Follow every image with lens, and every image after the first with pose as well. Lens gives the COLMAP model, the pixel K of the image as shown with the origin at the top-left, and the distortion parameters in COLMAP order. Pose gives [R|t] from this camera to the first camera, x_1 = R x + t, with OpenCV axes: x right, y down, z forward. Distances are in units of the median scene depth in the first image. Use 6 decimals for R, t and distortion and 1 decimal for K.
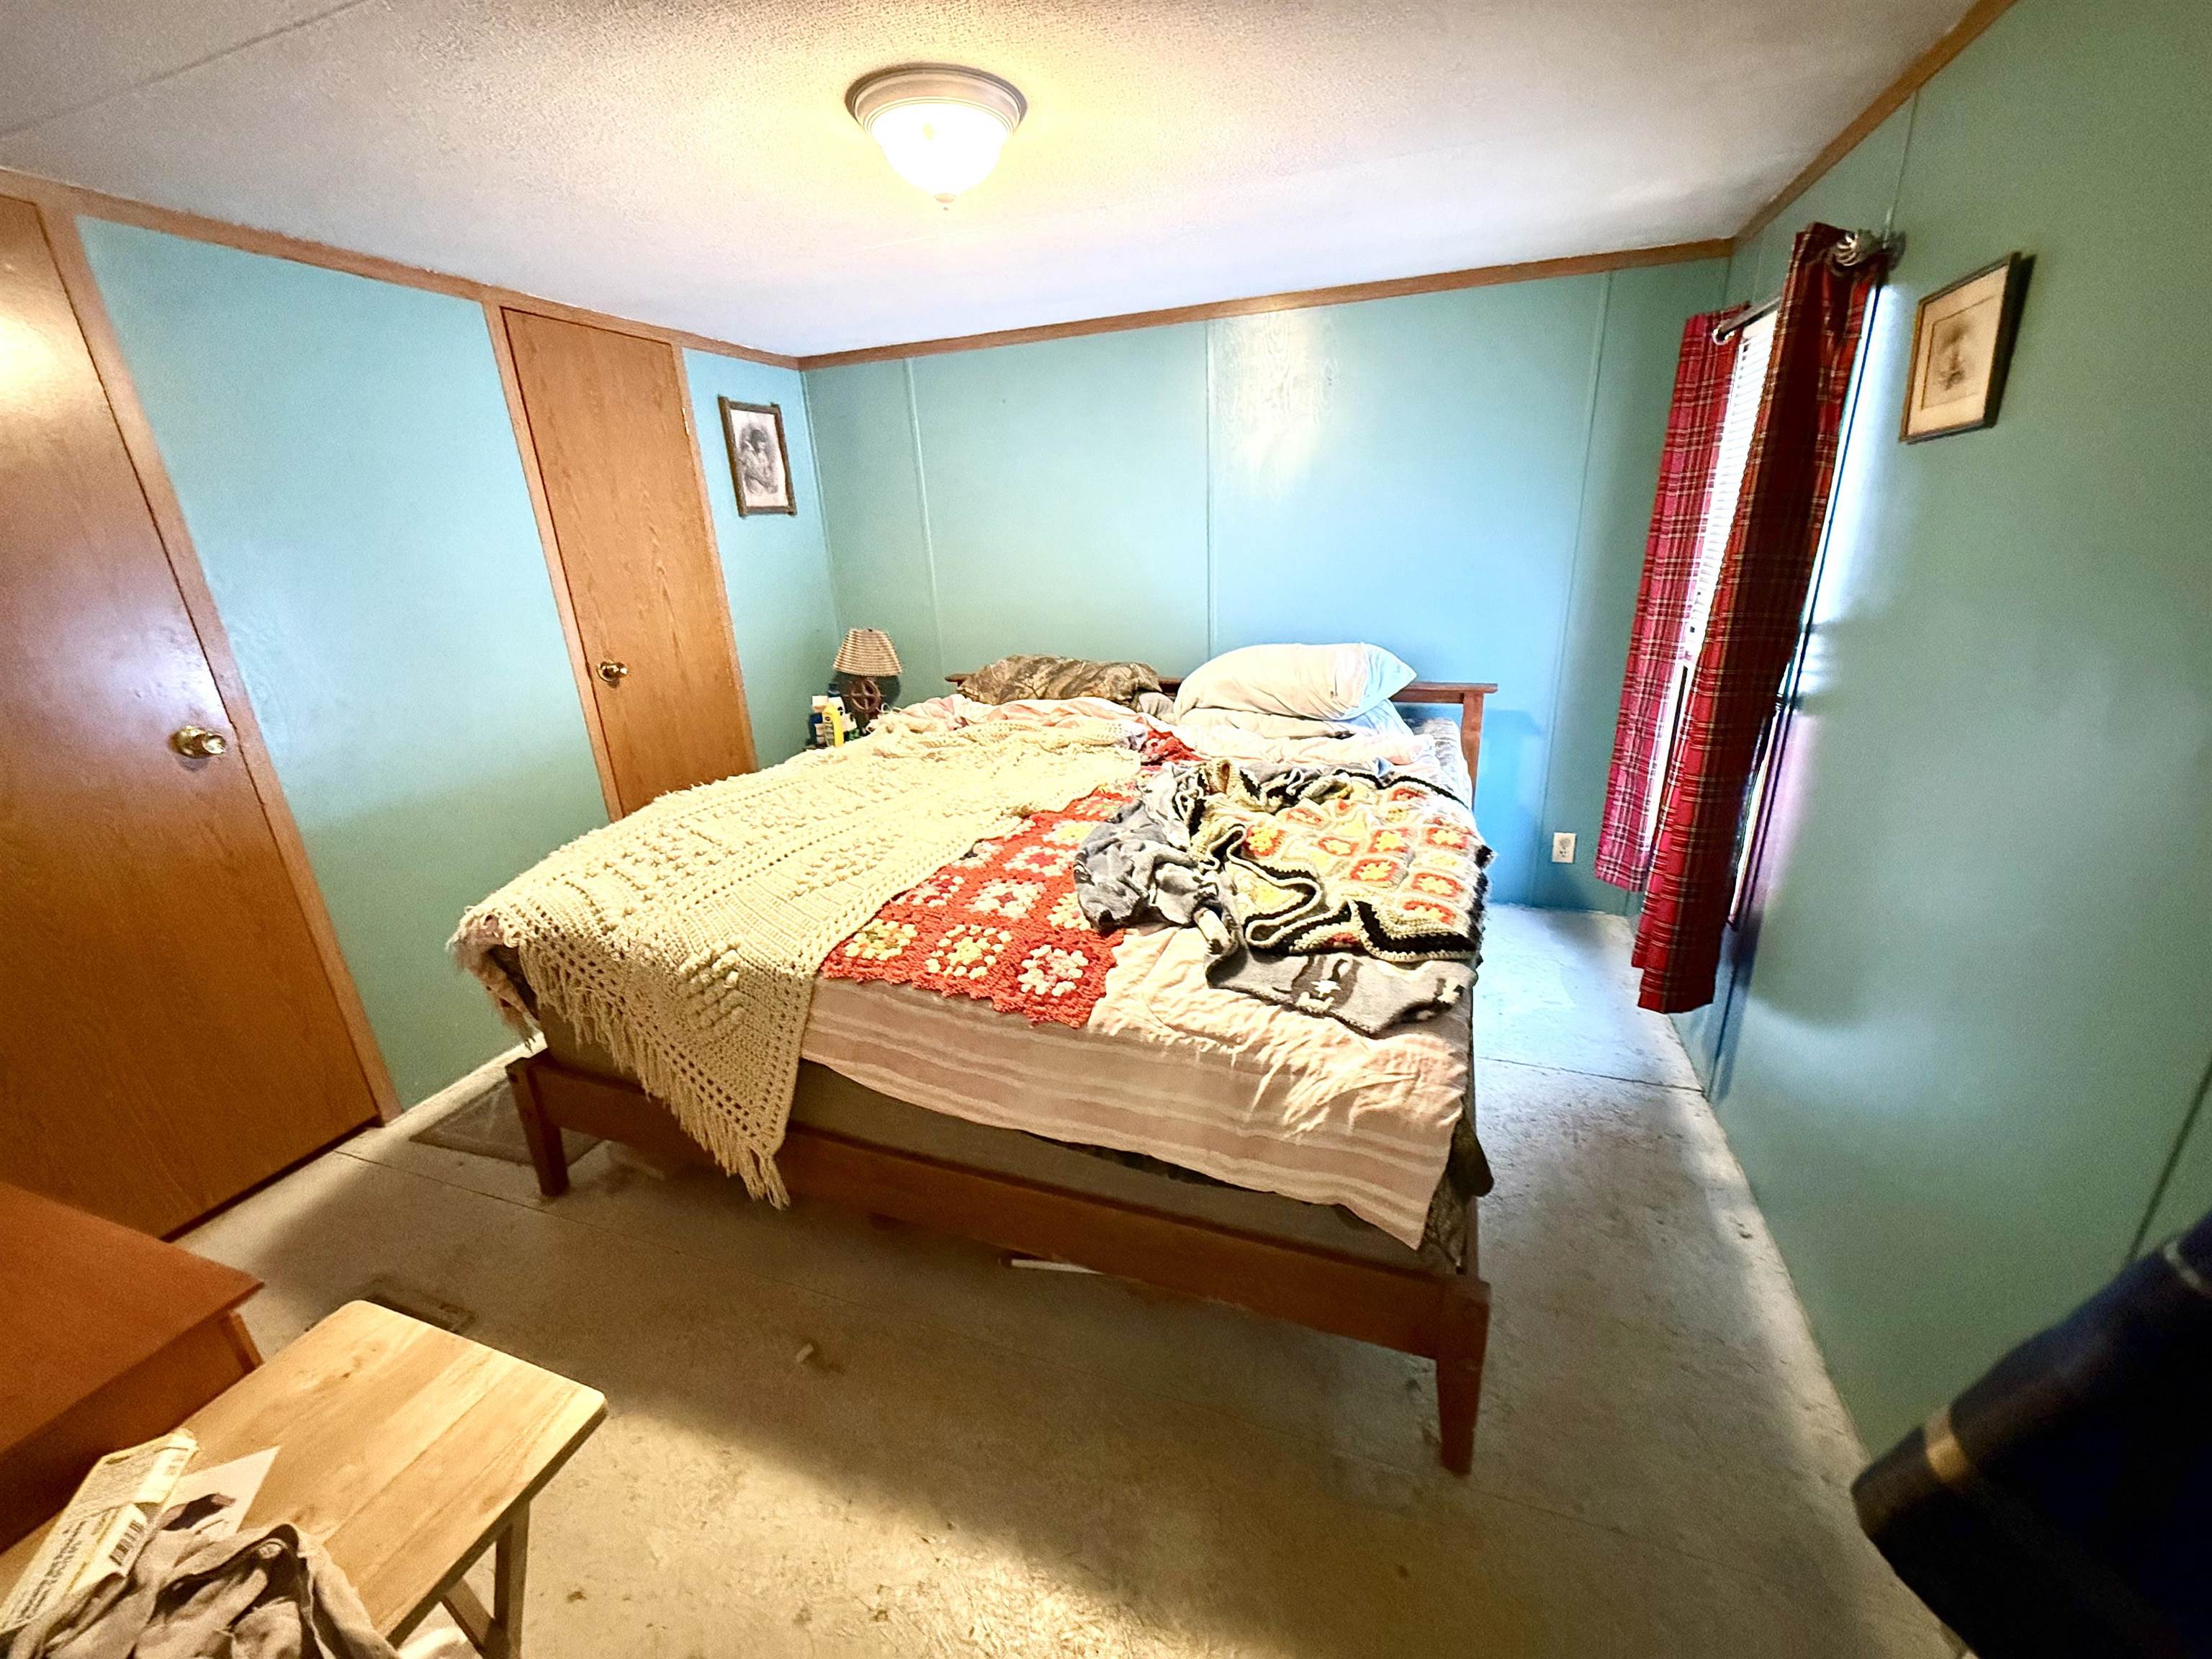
lens RADIAL K [[881.5, 0, 1106.0], [0, 881.5, 829.5], [0, 0, 1]] dist [0.000104, -0.000270]
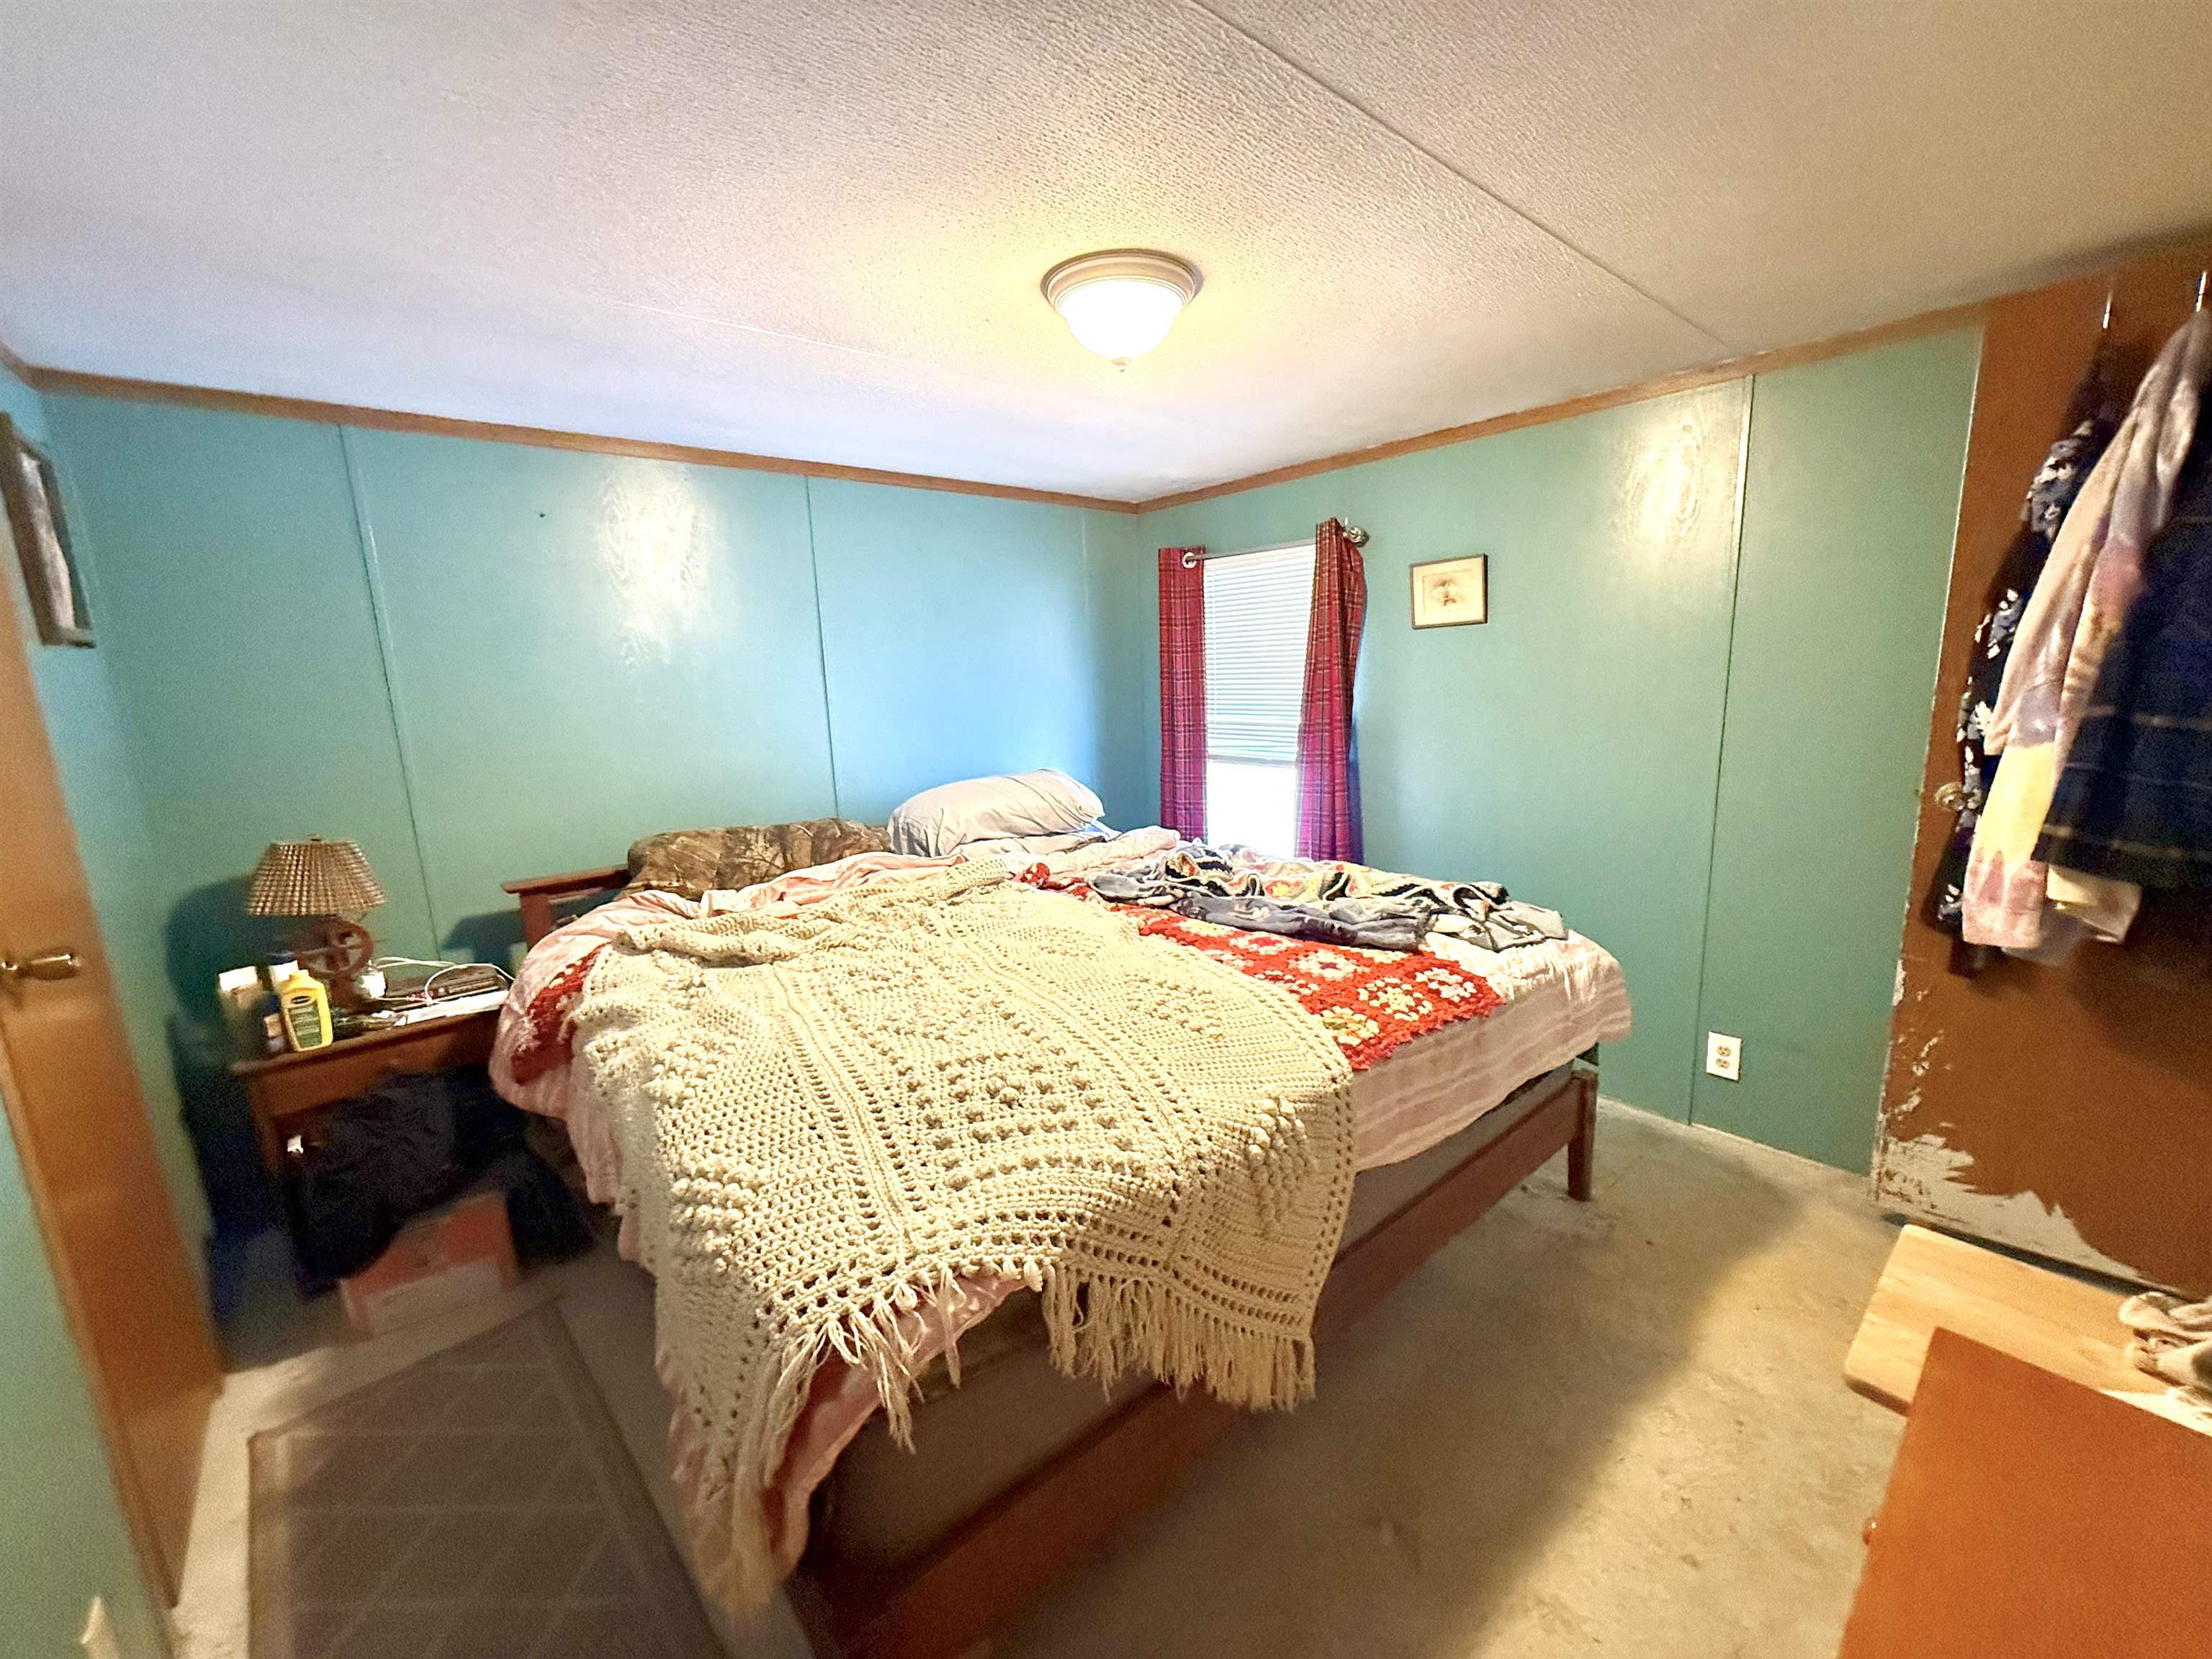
lens RADIAL K [[881.5, 0, 1106.0], [0, 881.5, 829.5], [0, 0, 1]] dist [0.000104, -0.000270]
pose [[0.492018, -0.136009, 0.859895, -1.235315], [0.296599, 0.954819, -0.018687, -0.156120], [-0.818503, 0.264238, 0.510128, 0.629591]]
